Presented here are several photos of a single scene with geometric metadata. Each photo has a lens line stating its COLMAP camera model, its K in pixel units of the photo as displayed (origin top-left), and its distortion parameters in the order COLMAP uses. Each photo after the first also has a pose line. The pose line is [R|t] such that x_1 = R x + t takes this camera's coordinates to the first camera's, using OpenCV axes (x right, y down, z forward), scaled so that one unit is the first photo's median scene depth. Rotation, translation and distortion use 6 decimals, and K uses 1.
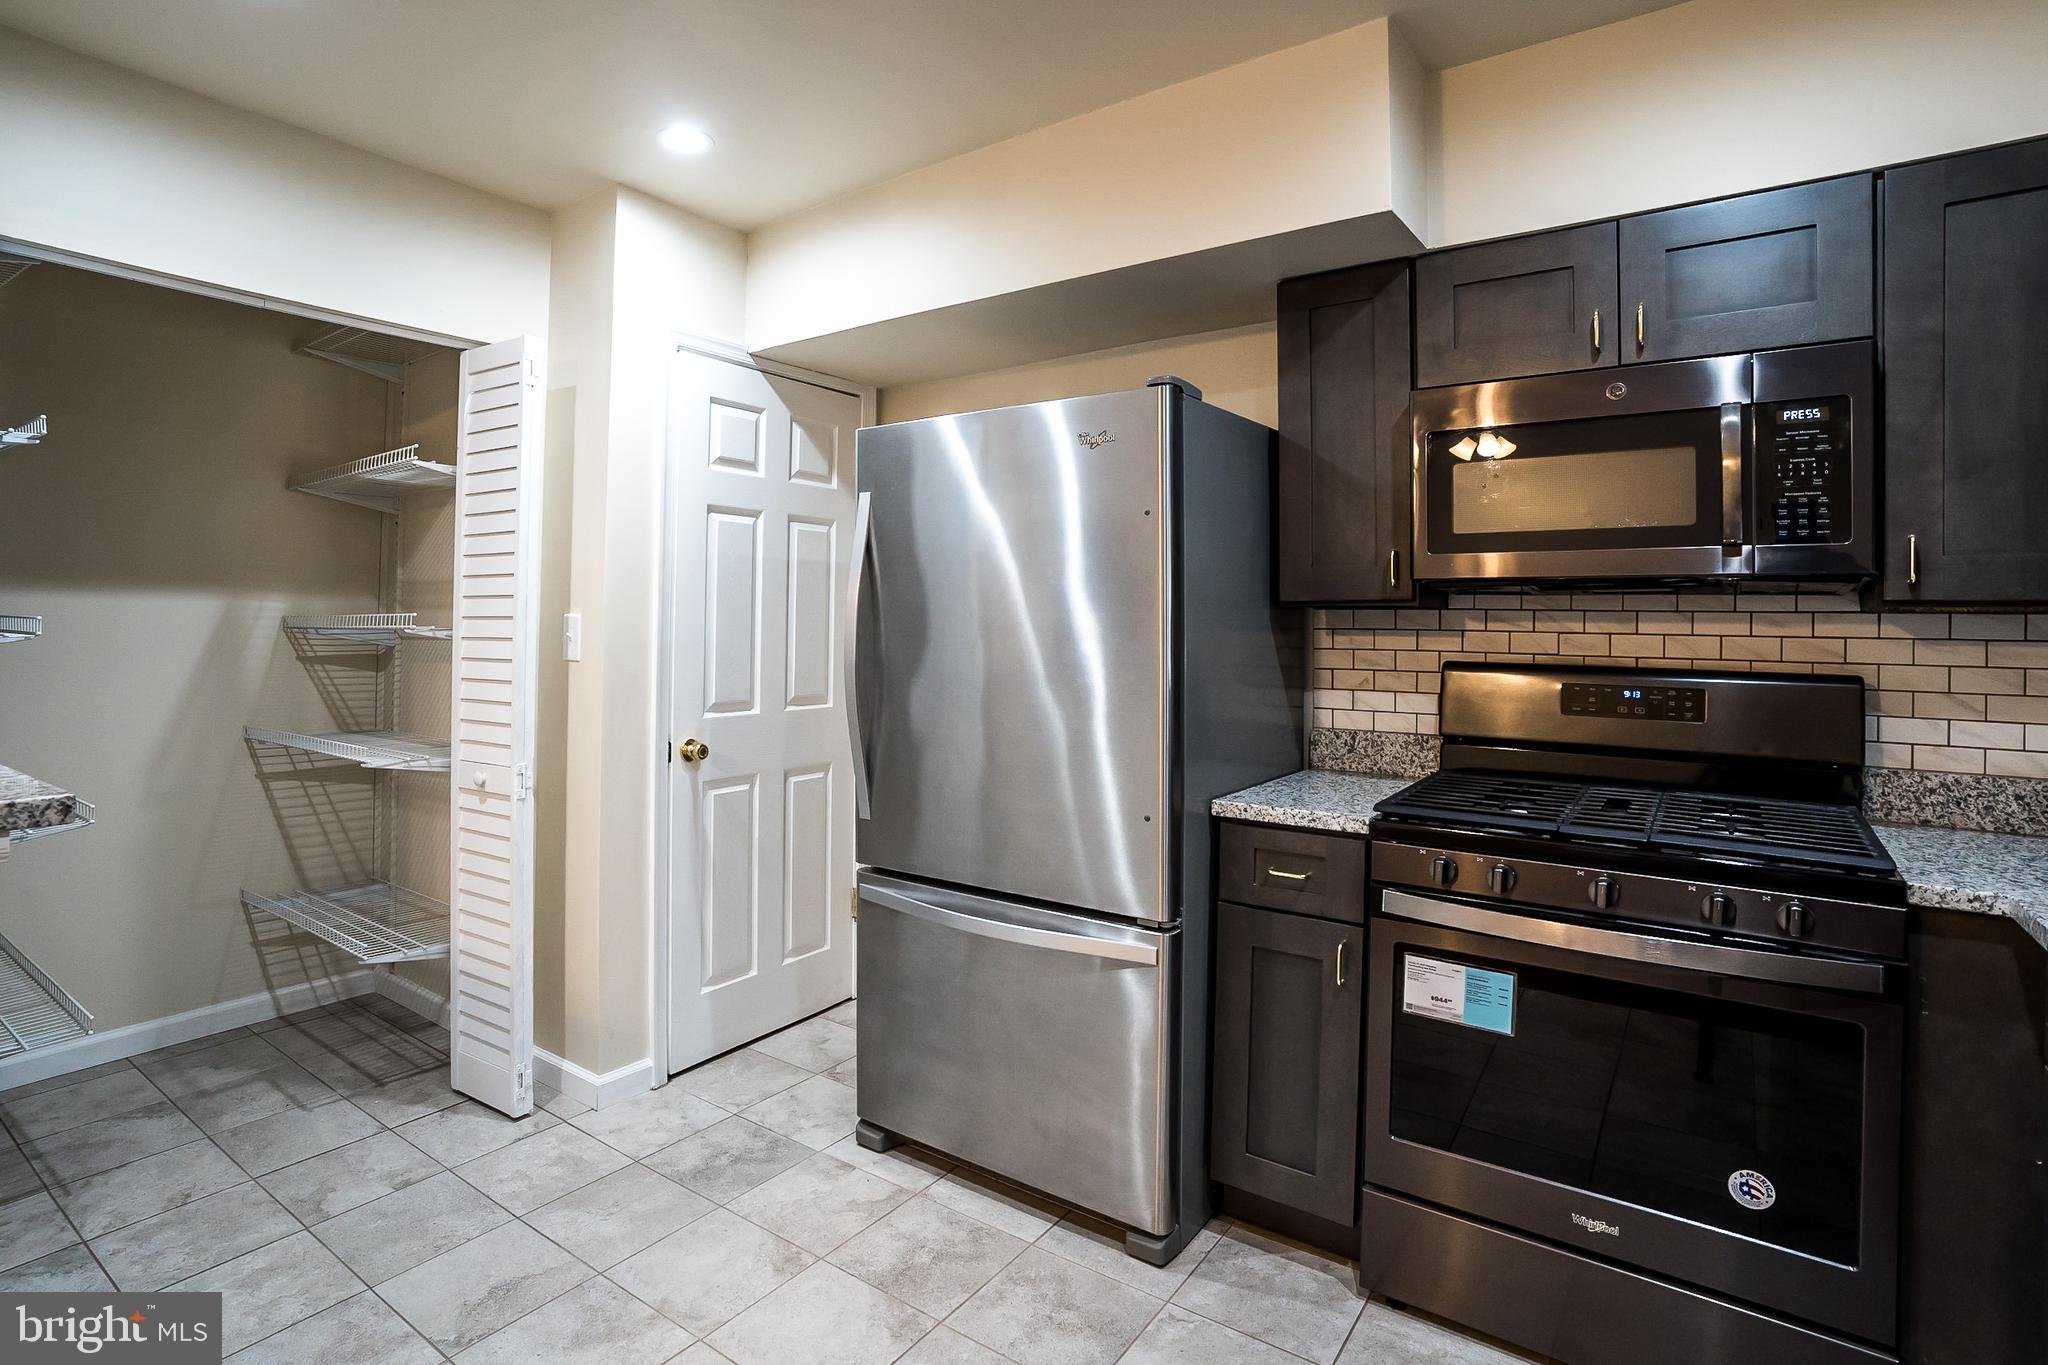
lens RADIAL K [[1040.8, 0, 959.0], [0, 1040.8, 602.0], [0, 0, 1]] dist [-0.063047, 0.022506]
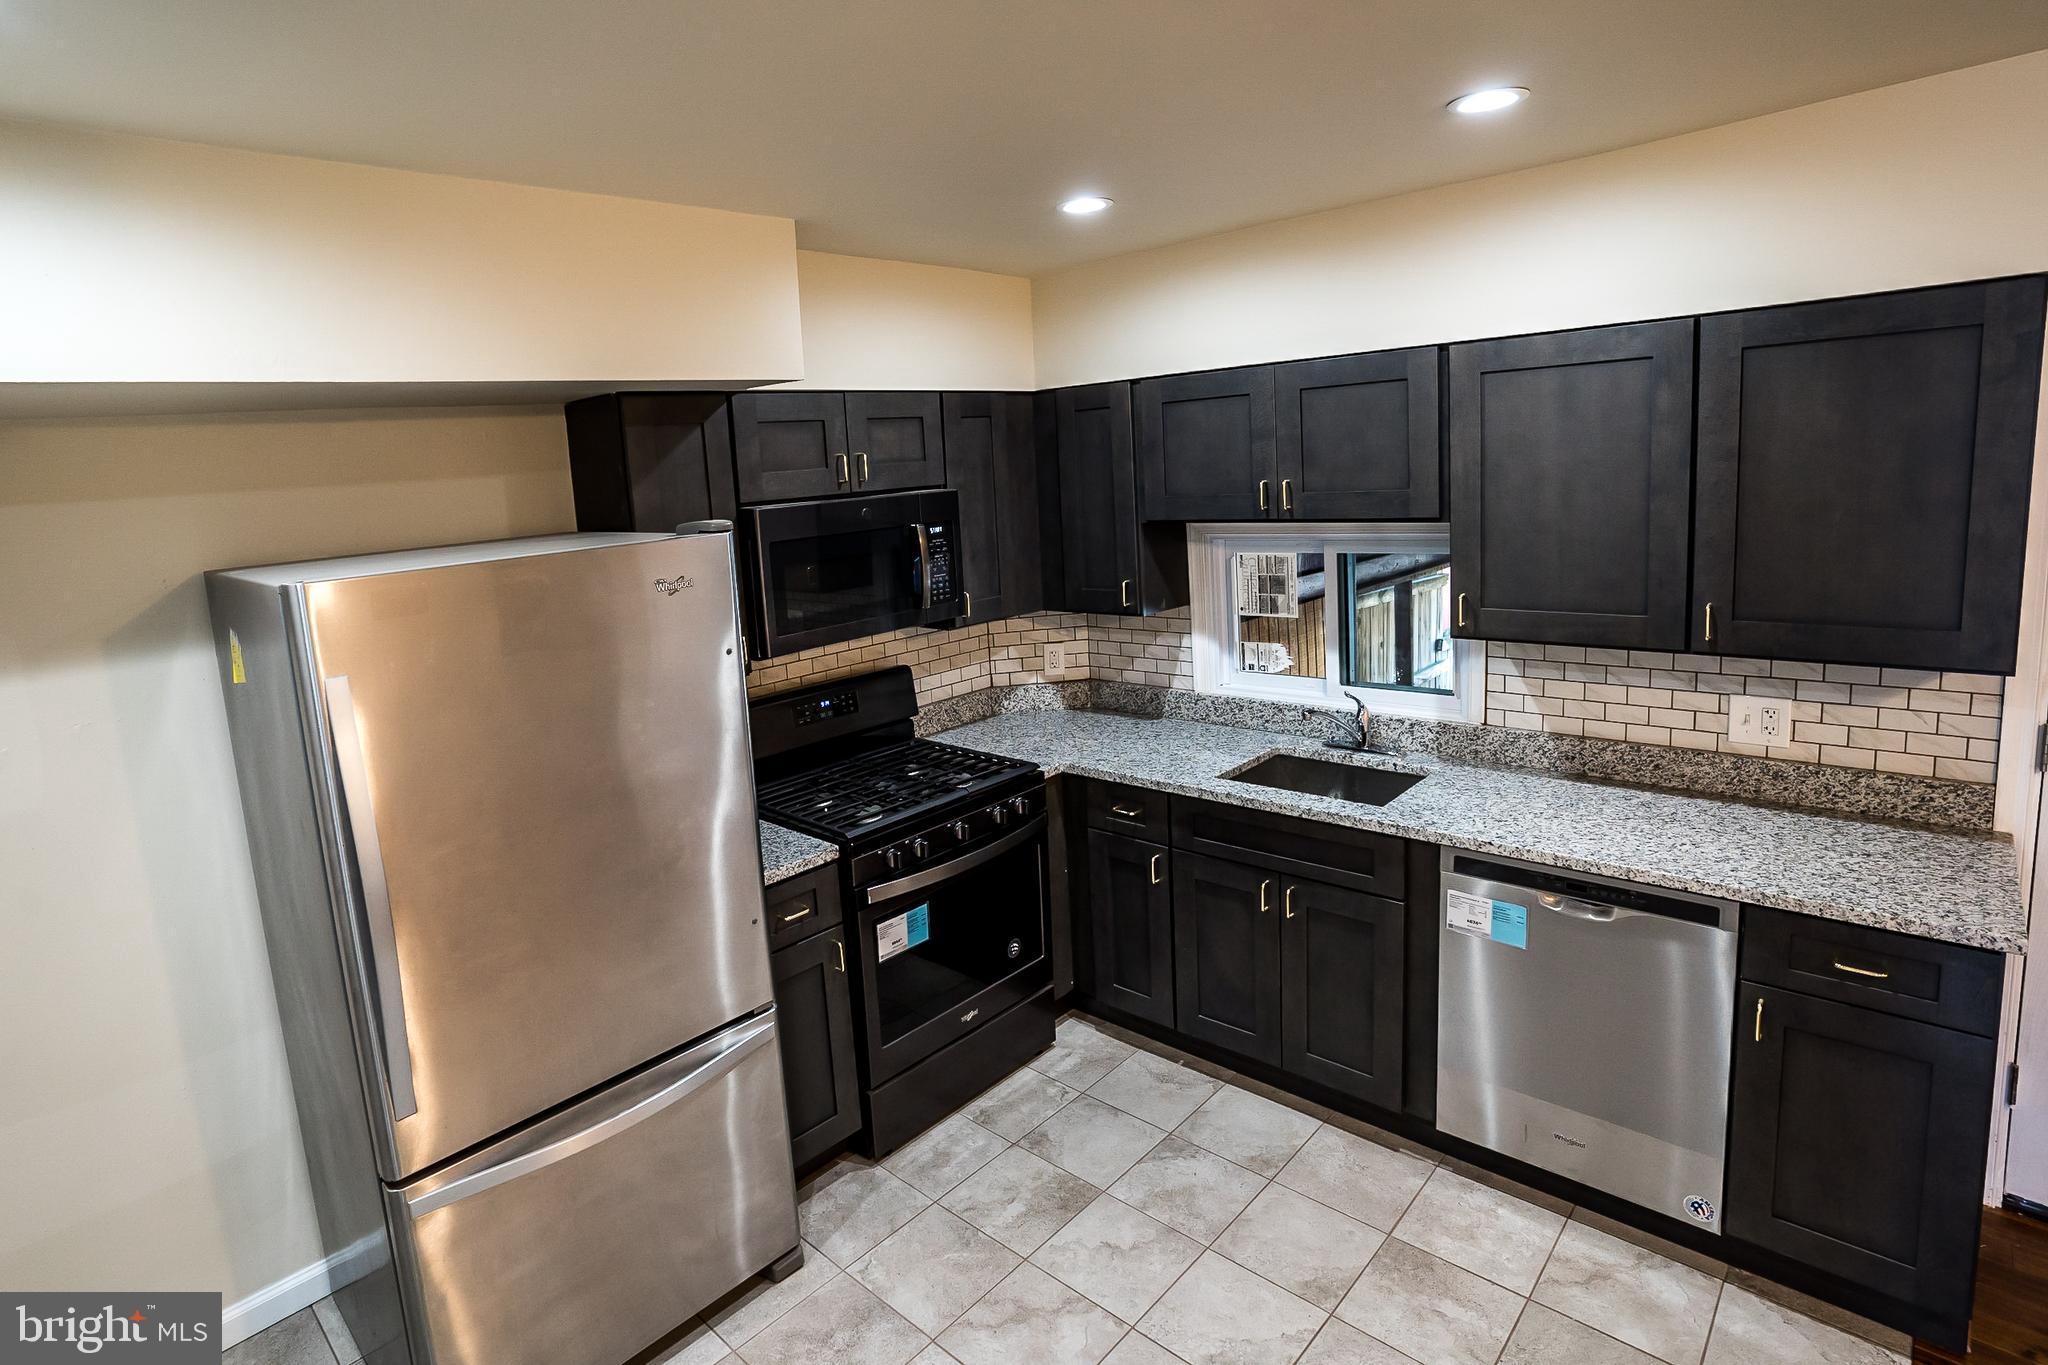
lens RADIAL K [[1040.8, 0, 939.7], [0, 1040.8, 617.2], [0, 0, 1]] dist [-0.063047, 0.022506]
pose [[0.140327, -0.161748, 0.976804, -0.827520], [0.058304, 0.986204, 0.154929, -0.276026], [-0.988387, 0.035211, 0.147821, 0.634560]]
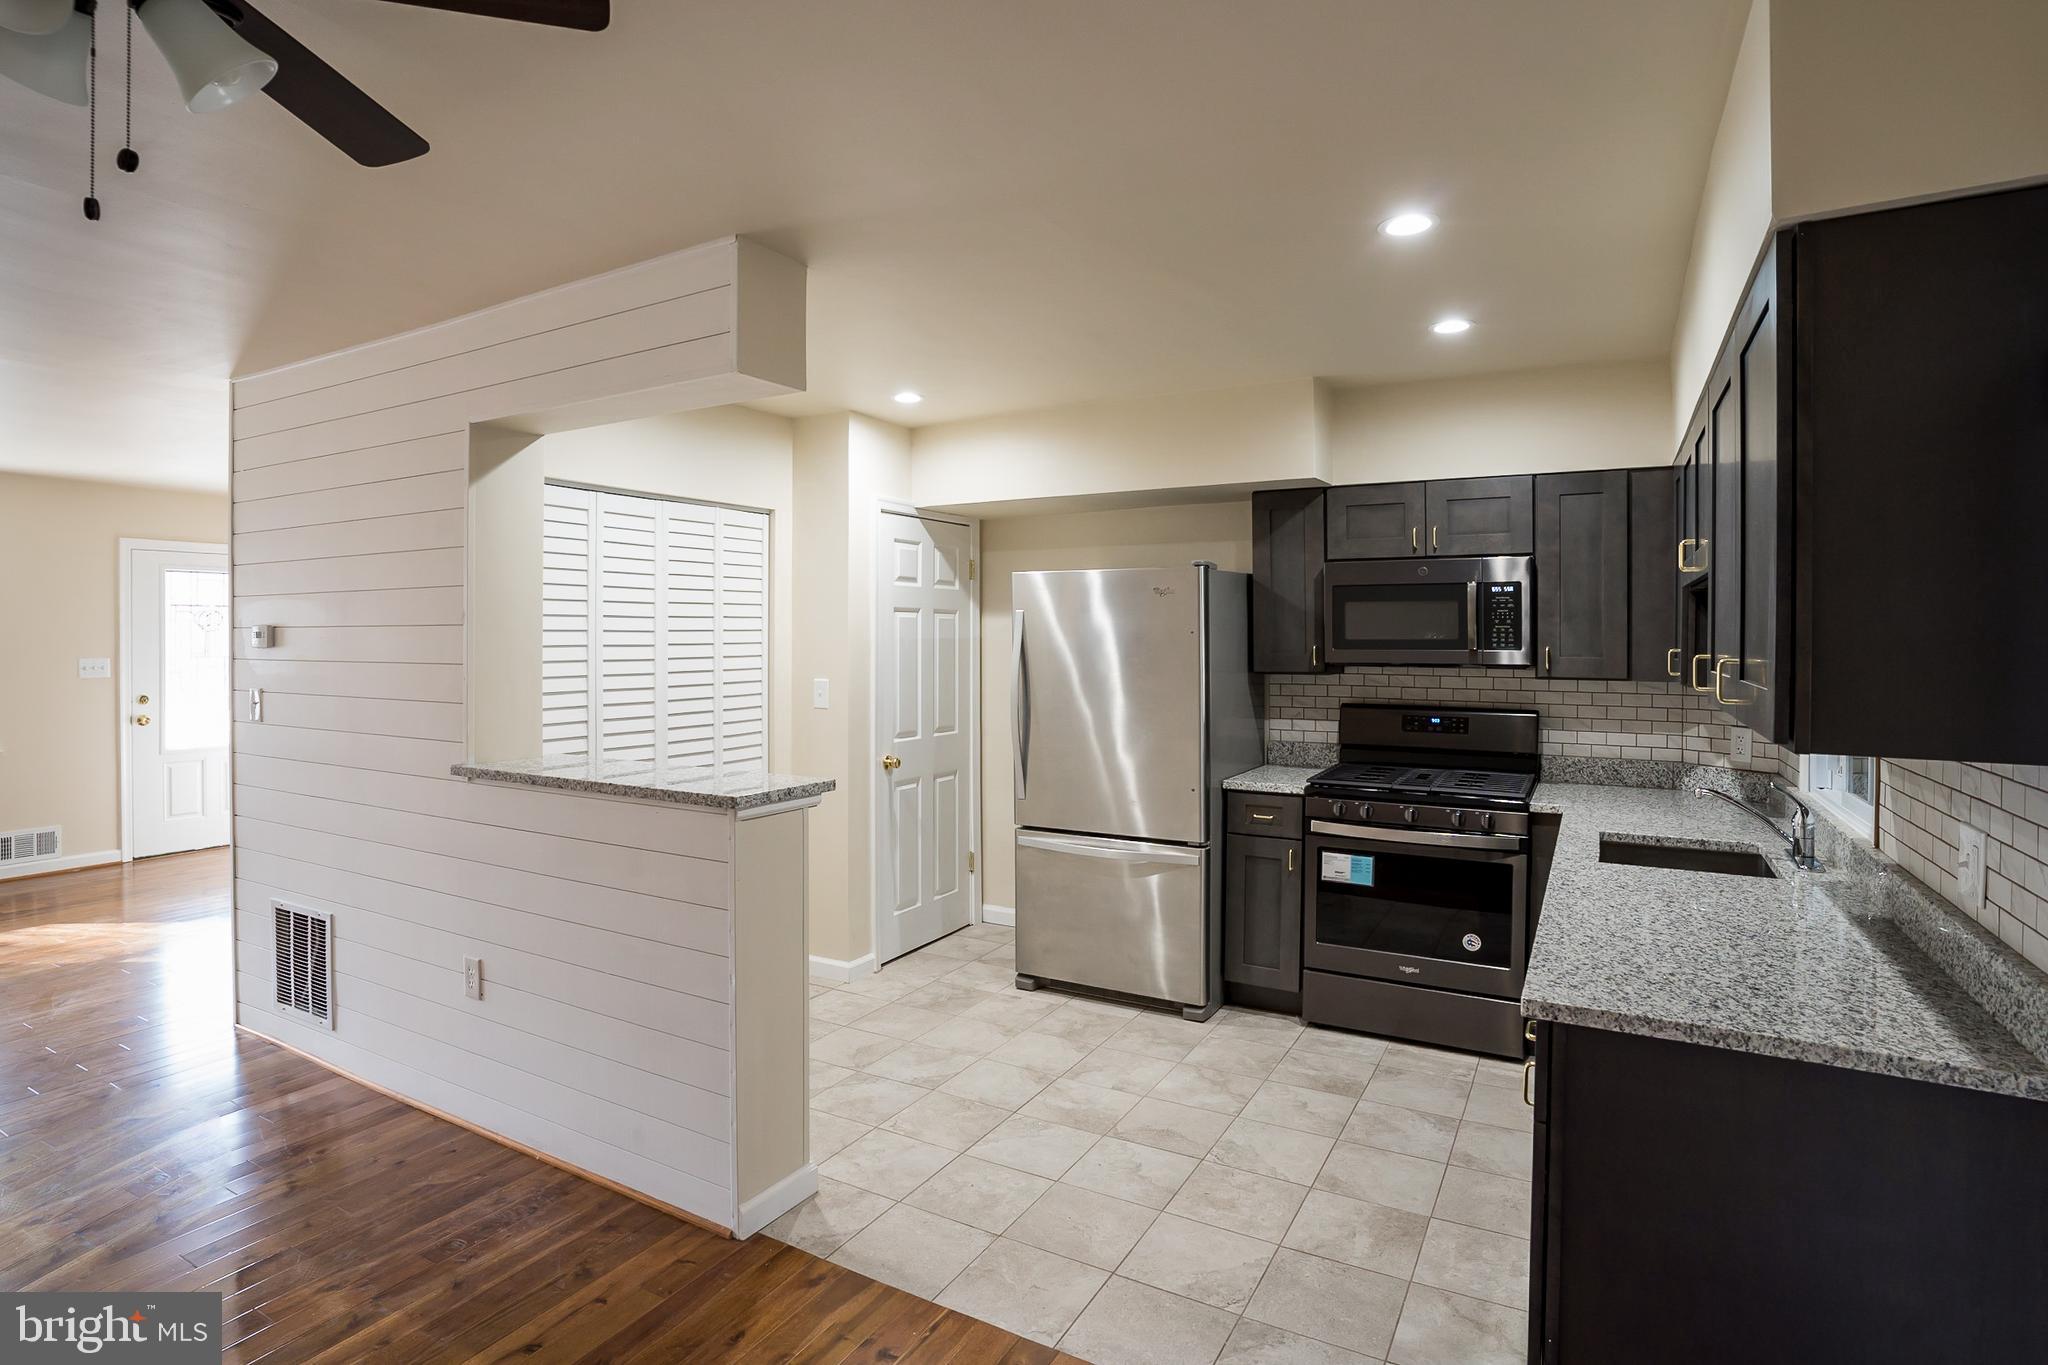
lens RADIAL K [[1040.8, 0, 998.2], [0, 1040.8, 632.5], [0, 0, 1]] dist [-0.063047, 0.022506]
pose [[0.993376, -0.008966, 0.114555, -0.403211], [0.007350, 0.999868, 0.014524, -0.116369], [-0.114671, -0.013586, 0.993311, -0.888390]]
